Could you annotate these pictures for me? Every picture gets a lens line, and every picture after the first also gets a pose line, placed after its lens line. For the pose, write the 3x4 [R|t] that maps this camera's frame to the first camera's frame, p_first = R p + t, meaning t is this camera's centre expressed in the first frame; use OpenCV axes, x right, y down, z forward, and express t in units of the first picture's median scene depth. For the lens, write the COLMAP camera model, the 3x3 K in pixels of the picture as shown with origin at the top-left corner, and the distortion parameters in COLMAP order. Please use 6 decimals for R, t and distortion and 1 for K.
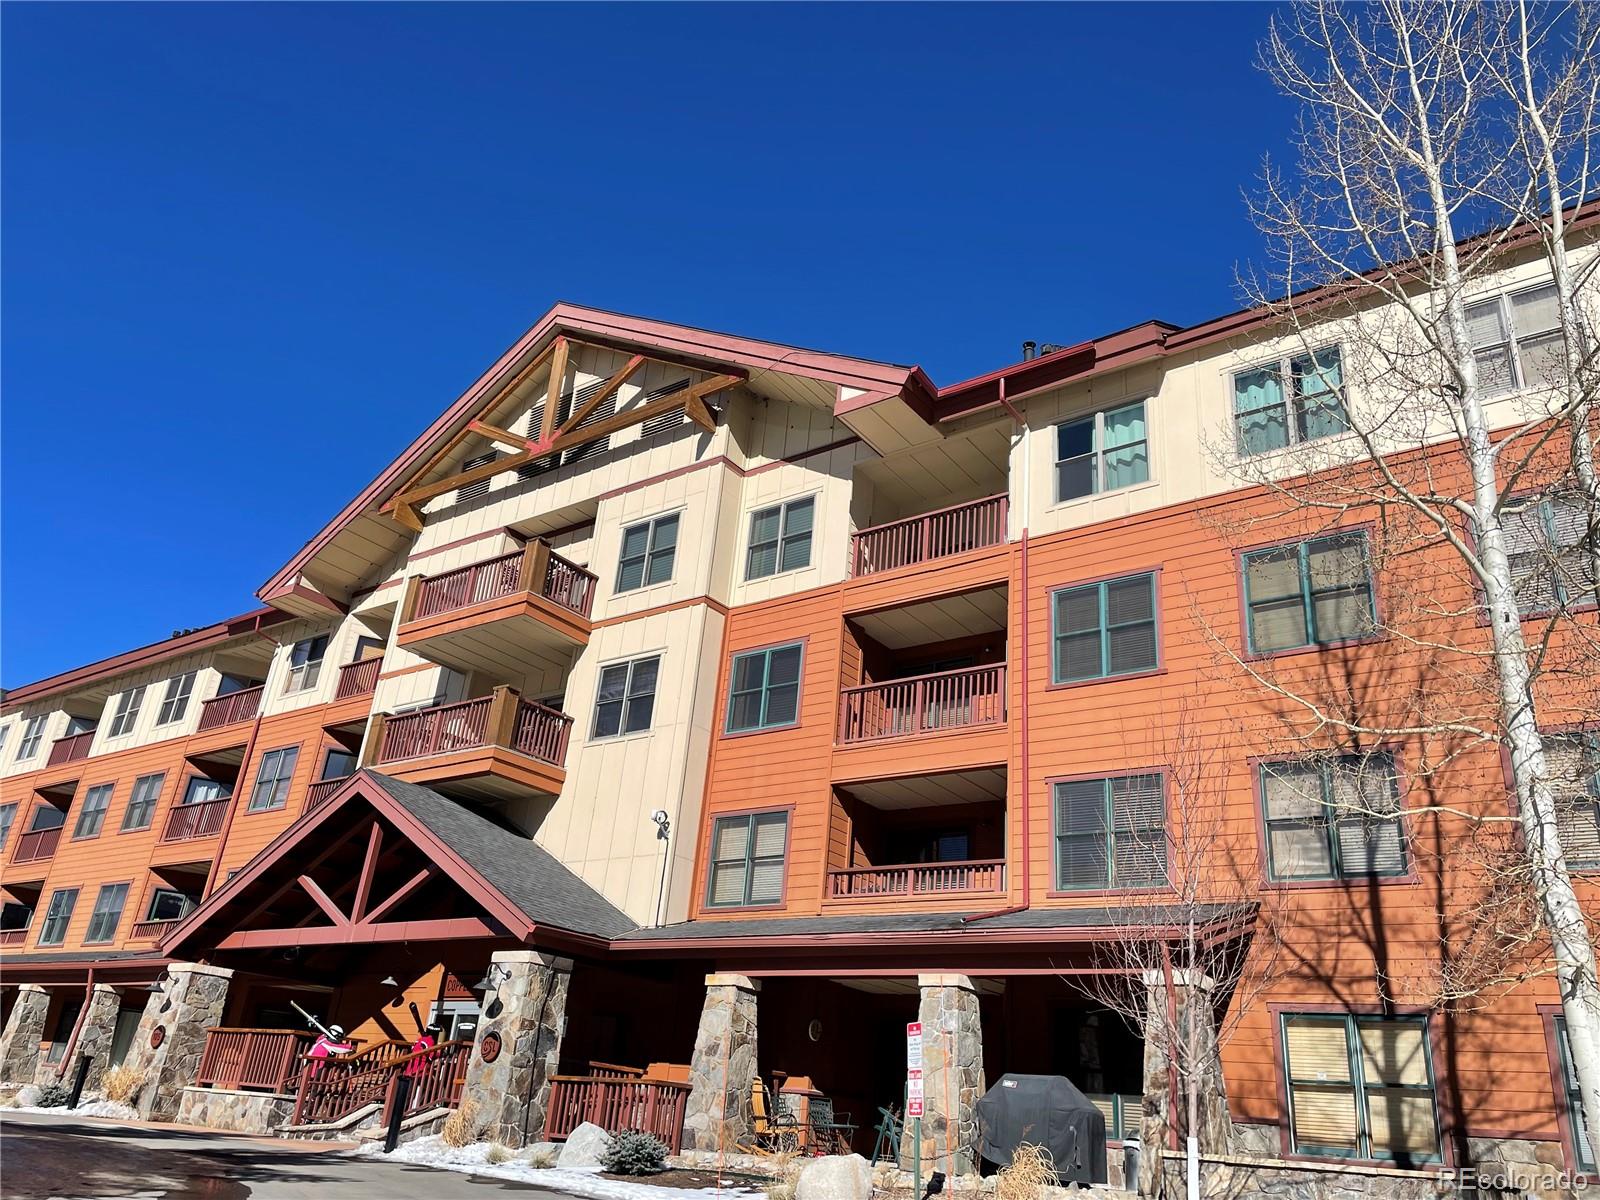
lens RADIAL K [[1188.6, 0, 795.3], [0, 1188.6, 596.4], [0, 0, 1]] dist [0.105421, -0.131039]
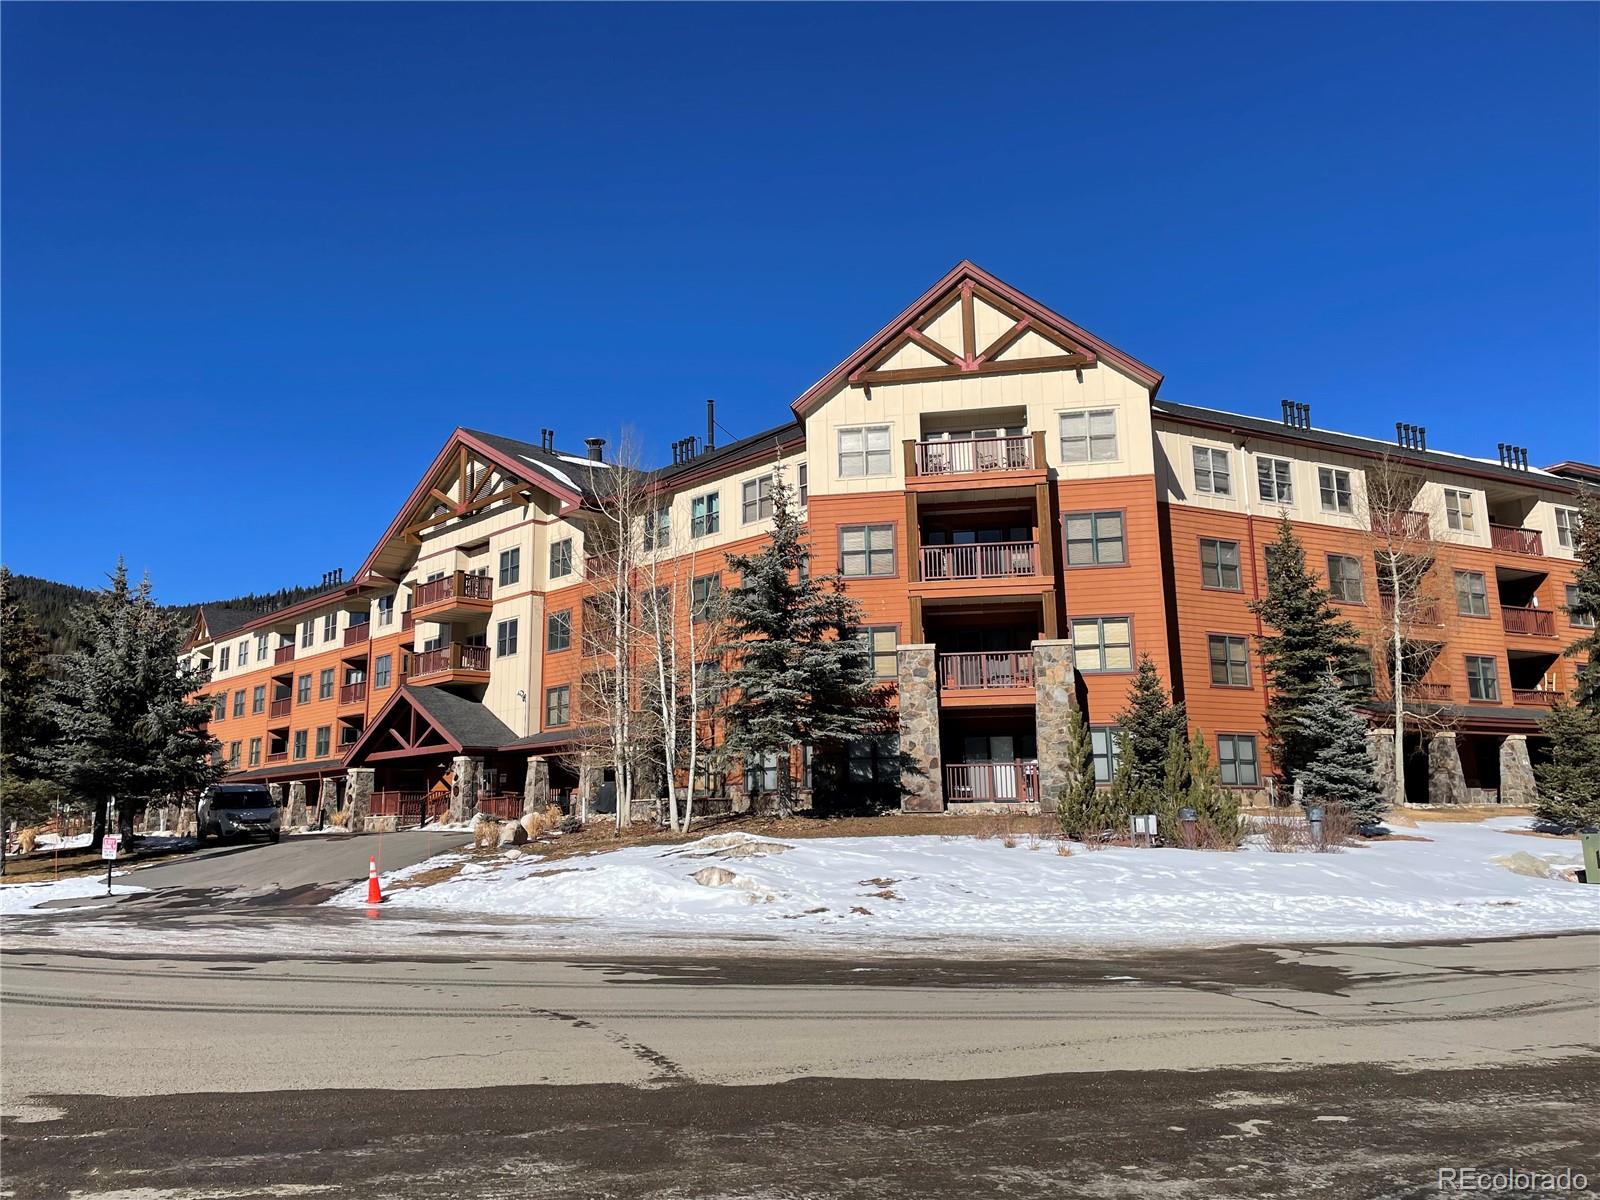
lens RADIAL K [[1188.6, 0, 795.3], [0, 1188.6, 596.4], [0, 0, 1]] dist [0.105421, -0.131039]
pose [[0.981317, -0.129026, -0.142725, 0.666672], [0.158560, 0.962511, 0.220069, -0.370663], [0.108979, -0.238588, 0.964987, -1.007513]]
